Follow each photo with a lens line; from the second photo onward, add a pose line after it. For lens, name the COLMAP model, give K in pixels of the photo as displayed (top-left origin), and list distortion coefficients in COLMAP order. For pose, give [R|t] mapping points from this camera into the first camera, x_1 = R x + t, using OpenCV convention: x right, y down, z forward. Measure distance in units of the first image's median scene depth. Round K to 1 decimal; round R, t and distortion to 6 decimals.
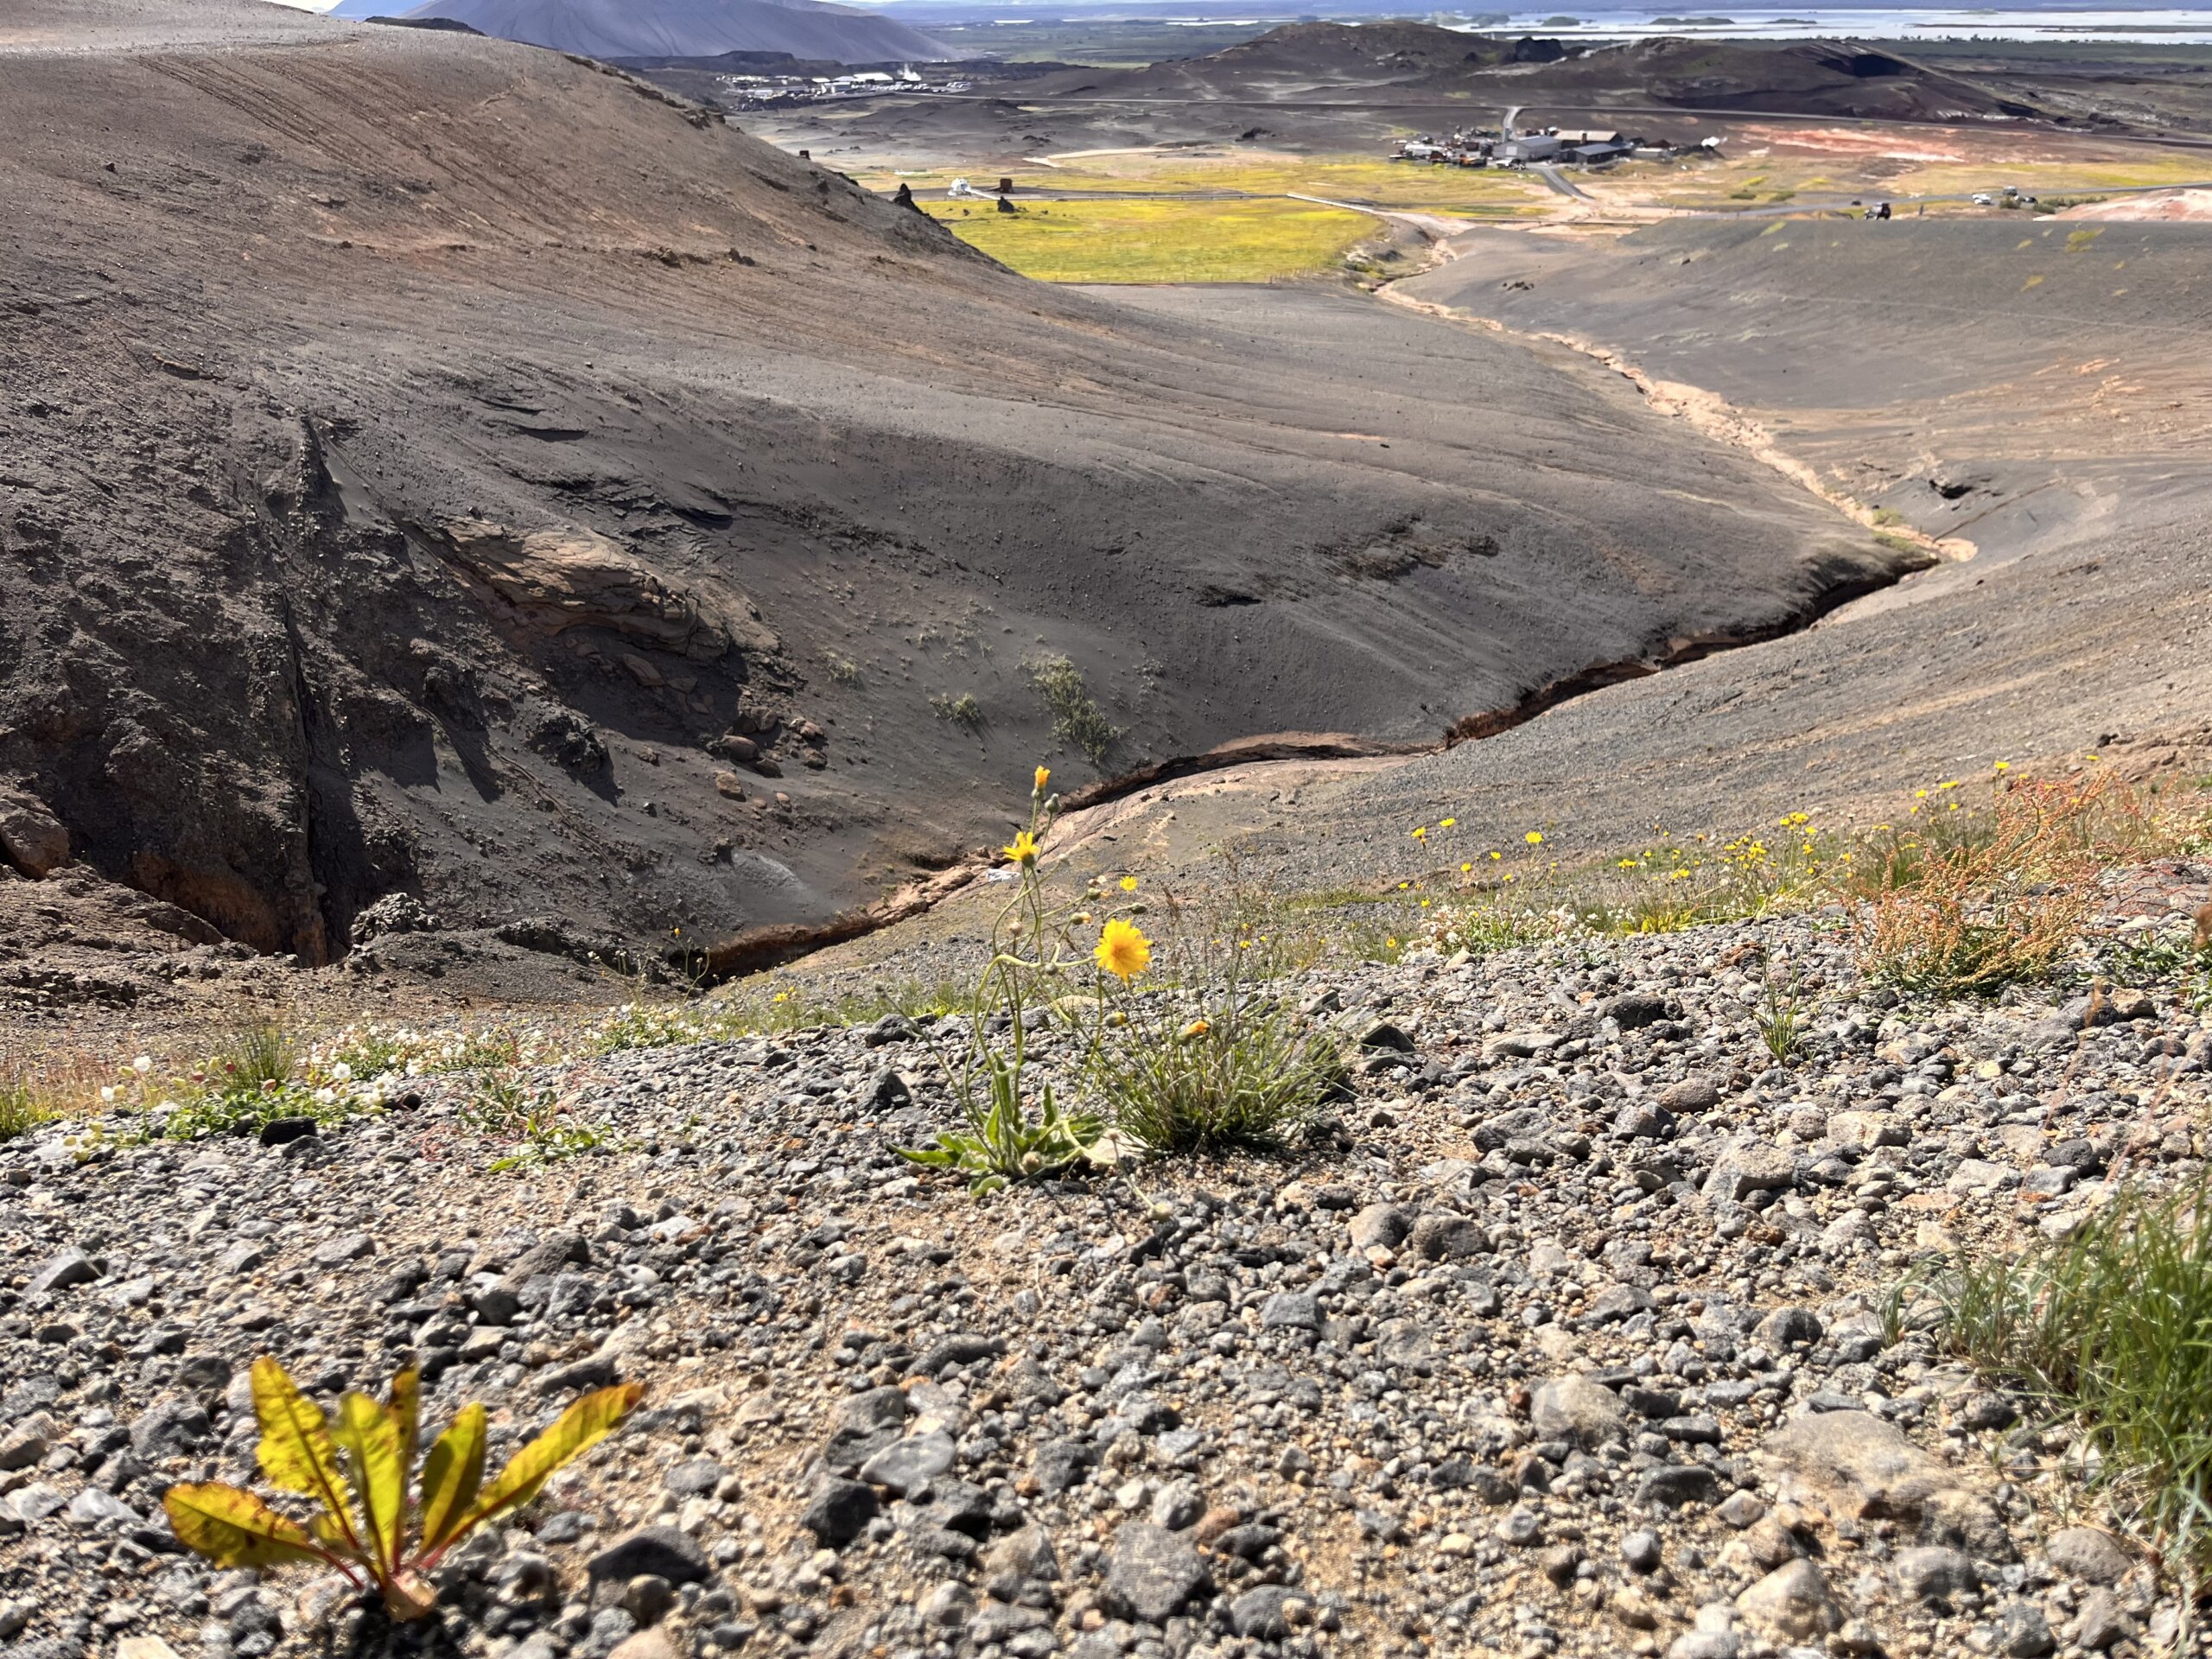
lens RADIAL K [[1674.1, 0, 1118.8], [0, 1674.1, 841.3], [0, 0, 1]] dist [0.049750, -0.070075]
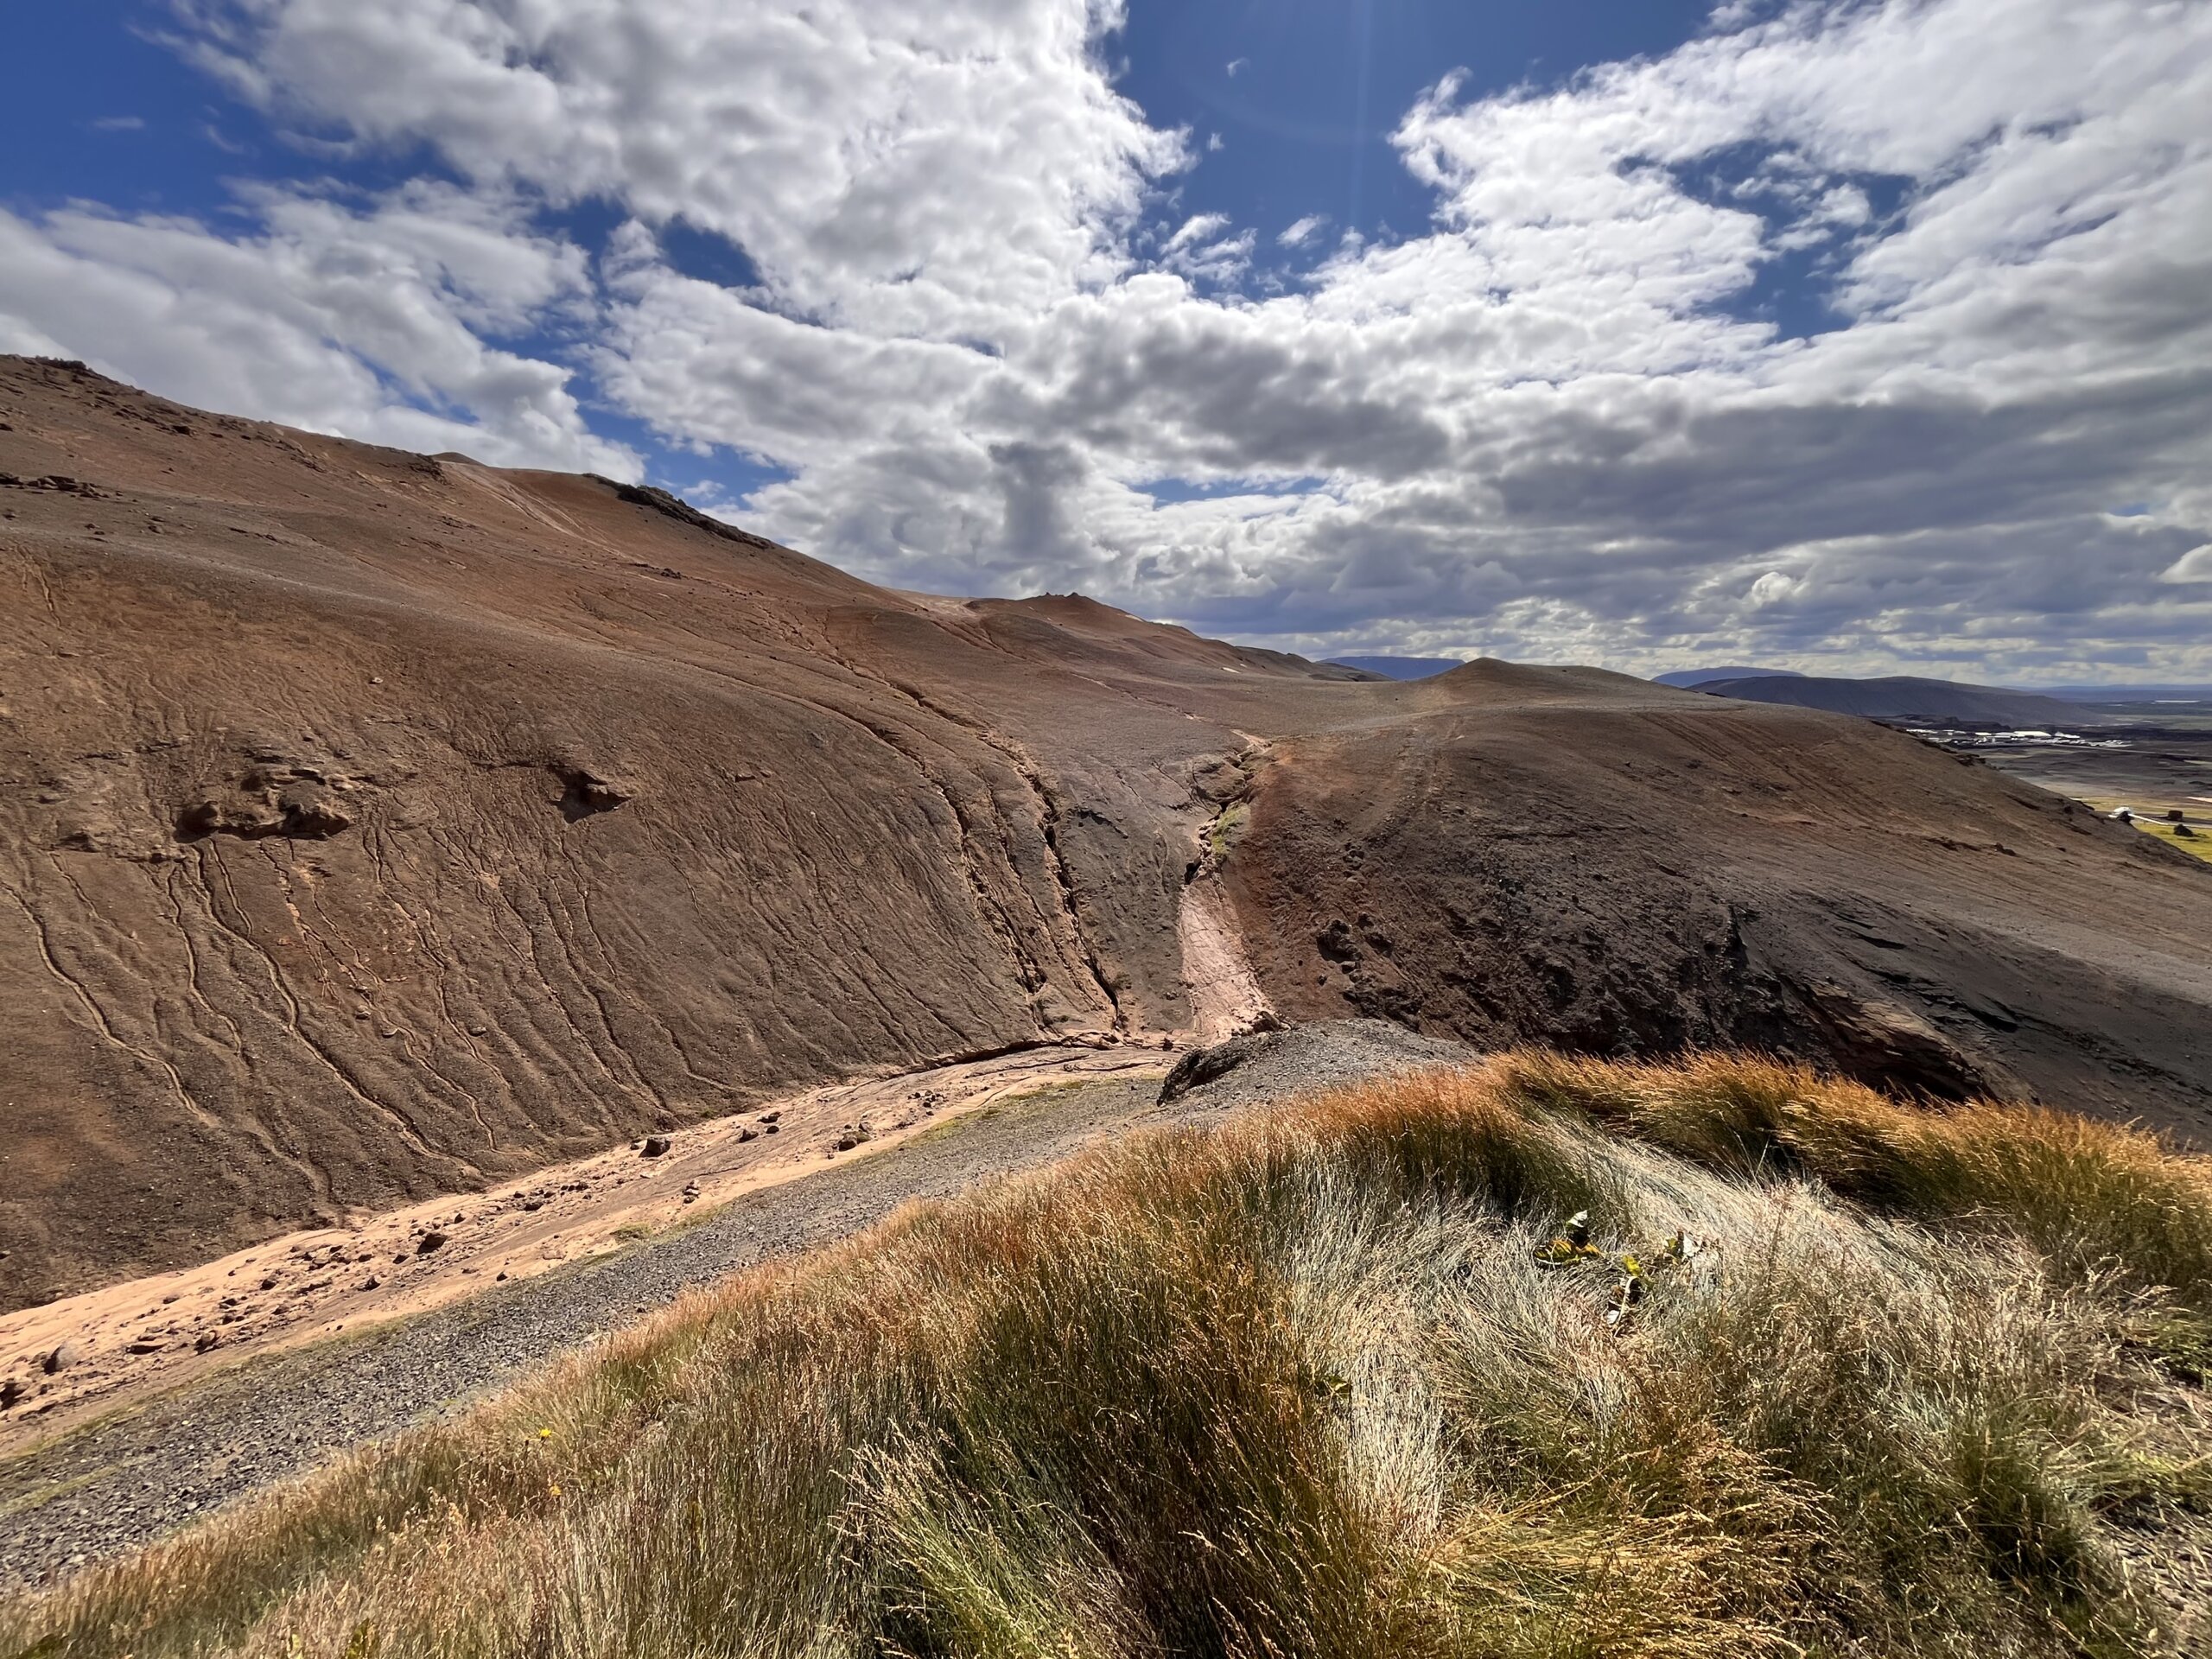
lens RADIAL K [[900.6, 0, 1102.0], [0, 900.6, 834.4], [0, 0, 1]] dist [-0.004101, 0.000044]
pose [[0.598815, 0.140819, -0.788410, -0.136902], [-0.363121, 0.925160, -0.110554, 0.025402], [0.713838, 0.352489, 0.605134, -0.076133]]
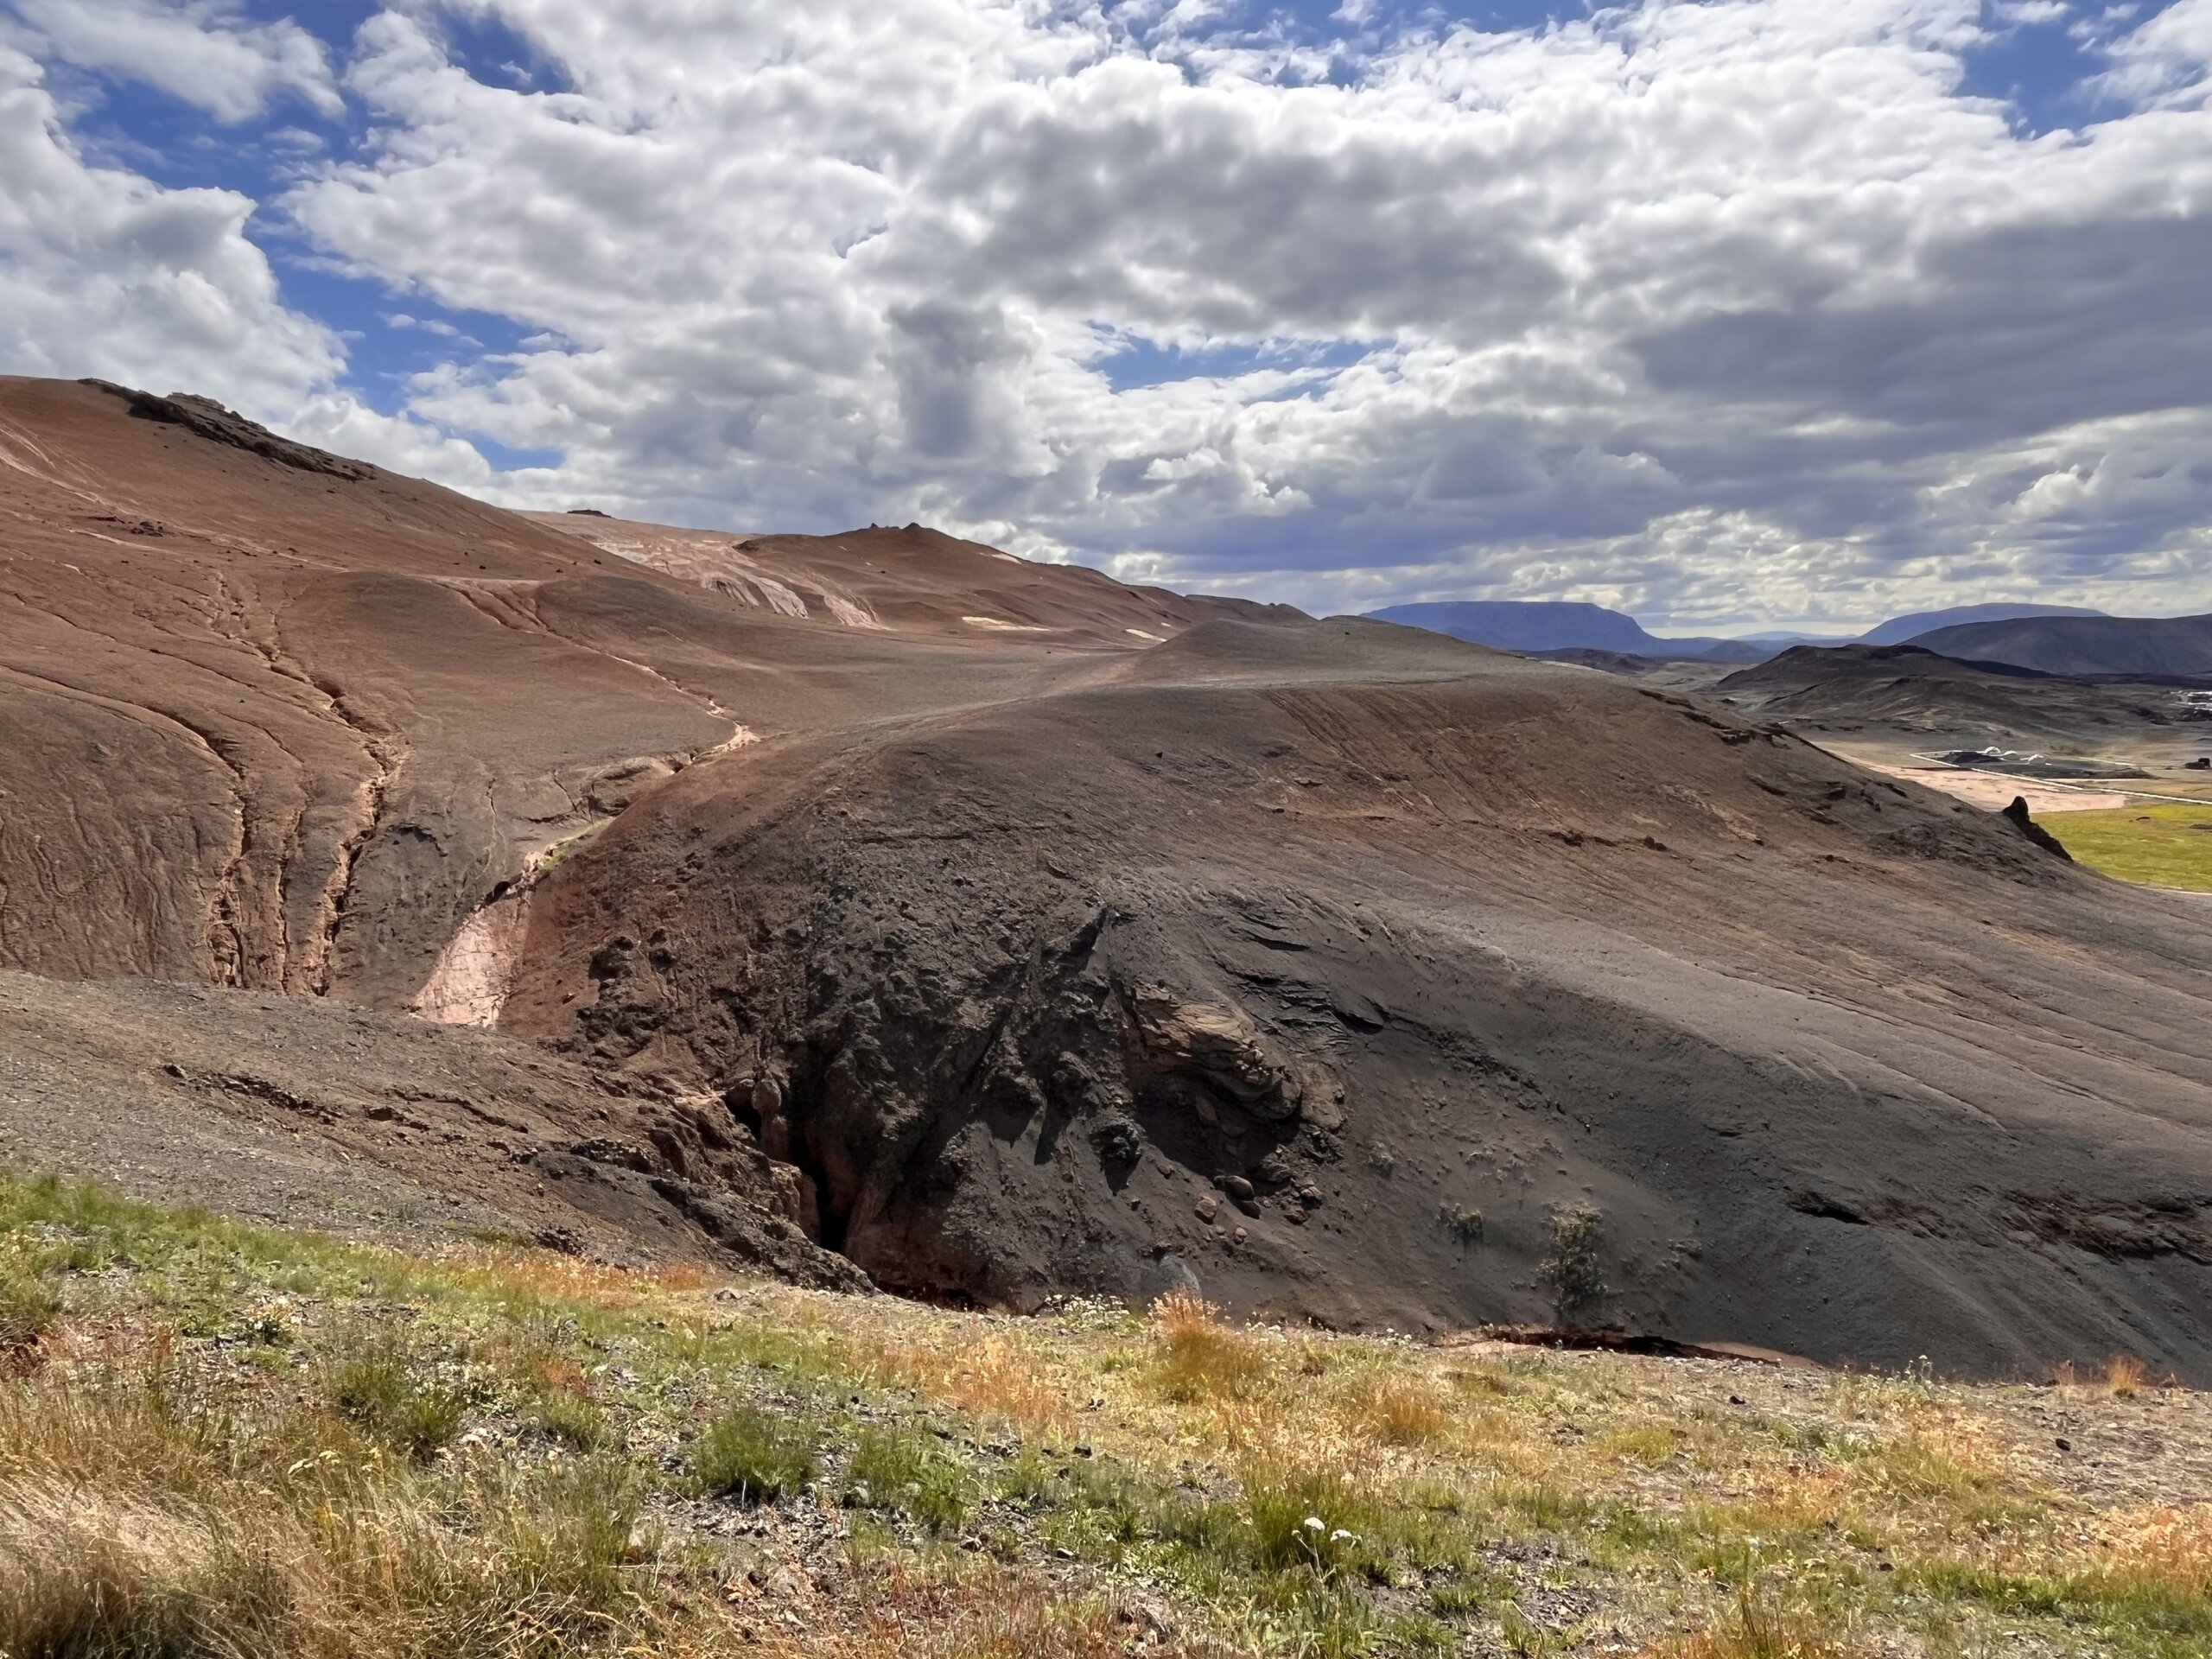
lens RADIAL K [[1391.8, 0, 1129.2], [0, 1391.8, 839.2], [0, 0, 1]] dist [-0.005537, 0.003640]
pose [[0.637818, 0.095816, -0.764204, 0.521763], [-0.327568, 0.931764, -0.156570, -0.109694], [0.697056, 0.350192, 0.625682, 0.160515]]
